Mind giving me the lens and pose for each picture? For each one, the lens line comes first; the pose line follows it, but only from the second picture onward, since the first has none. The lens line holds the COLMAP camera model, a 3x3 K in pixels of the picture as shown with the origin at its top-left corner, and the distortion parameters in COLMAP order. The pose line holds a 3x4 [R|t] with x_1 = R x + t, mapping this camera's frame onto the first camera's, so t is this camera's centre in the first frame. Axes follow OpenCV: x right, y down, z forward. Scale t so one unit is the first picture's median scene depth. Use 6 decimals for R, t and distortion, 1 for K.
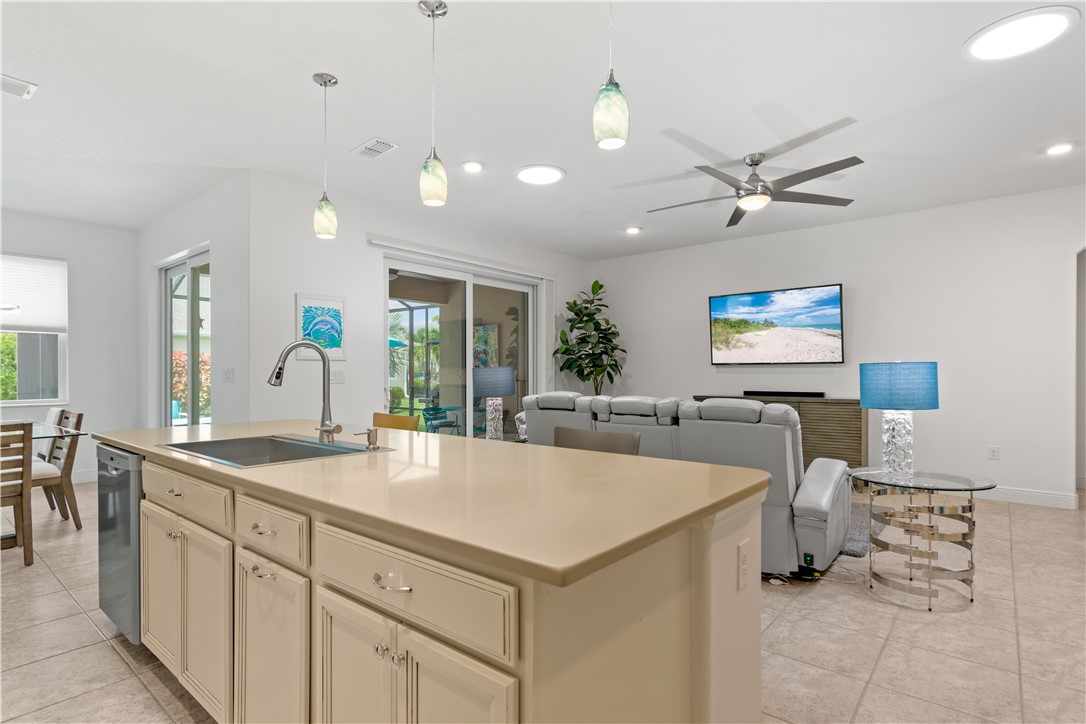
lens RADIAL K [[548.1, 0, 543.1], [0, 548.1, 376.0], [0, 0, 1]] dist [-0.001084, 0.000088]
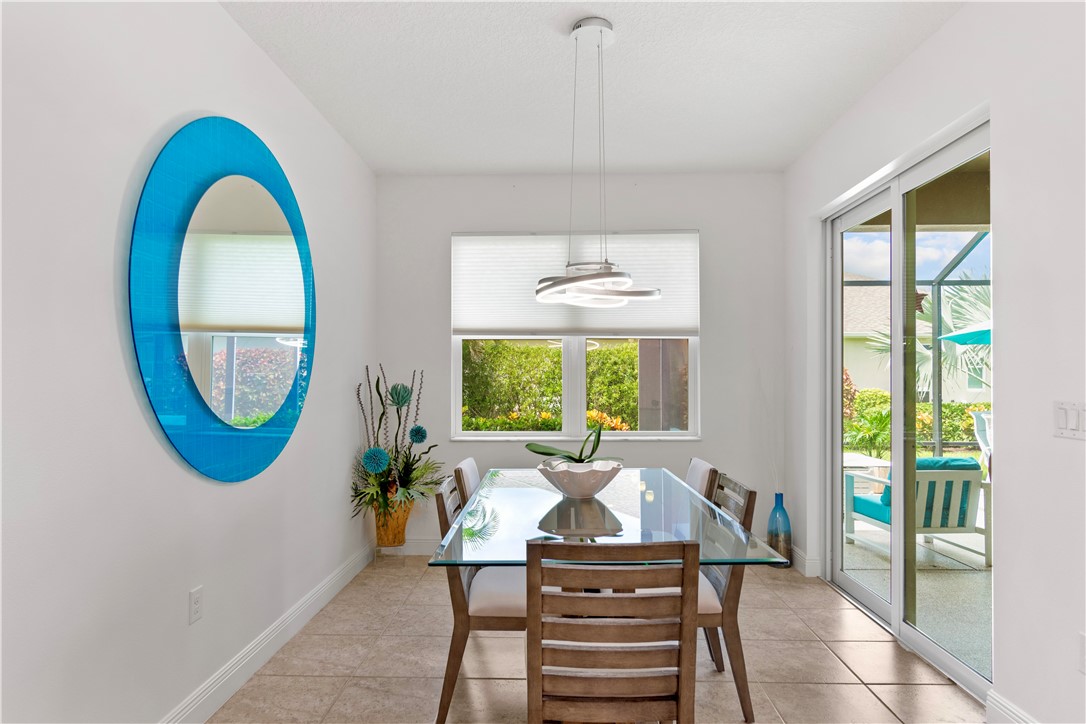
lens RADIAL K [[638.9, 0, 542.7], [0, 638.9, 377.8], [0, 0, 1]] dist [0.001180, 0.000392]
pose [[0.619531, -0.000946, -0.784972, -0.364096], [-0.002528, 0.999992, -0.003201, -0.023249], [0.784968, 0.003968, 0.619523, 0.352472]]
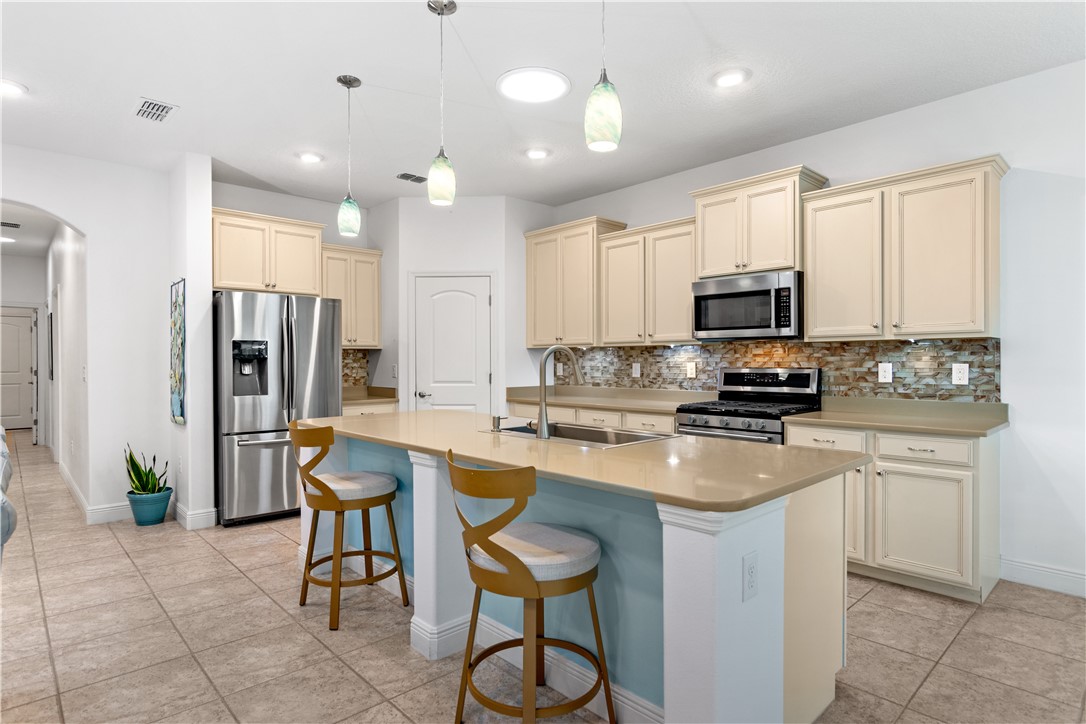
lens RADIAL K [[577.8, 0, 548.4], [0, 577.8, 364.3], [0, 0, 1]] dist [-0.006659, -0.000216]
pose [[-0.993297, 0.002777, 0.115559, -0.215580], [0.004356, 0.999901, 0.013414, -0.016257], [-0.115511, 0.013828, -0.993210, 0.852982]]
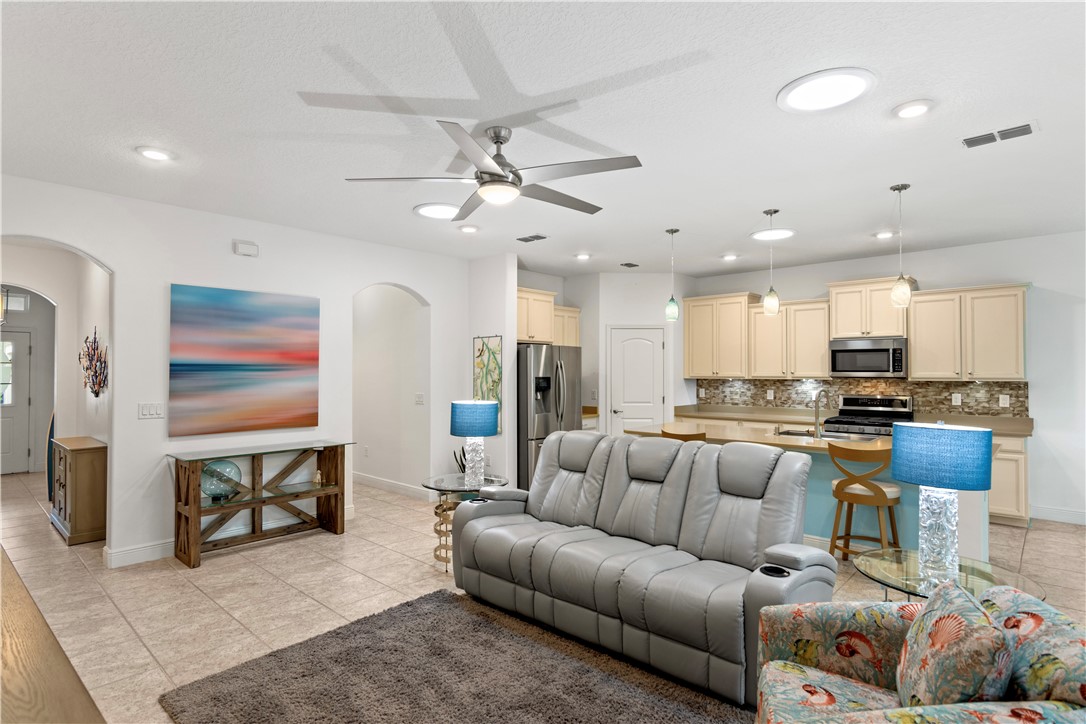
lens RADIAL K [[557.9, 0, 552.2], [0, 557.9, 364.0], [0, 0, 1]] dist [-0.001972, -0.000305]
pose [[-0.999265, 0.001945, 0.038293, 0.202586], [0.001714, 0.999980, -0.006070, -0.057943], [-0.038304, -0.006000, -0.999248, 1.243785]]
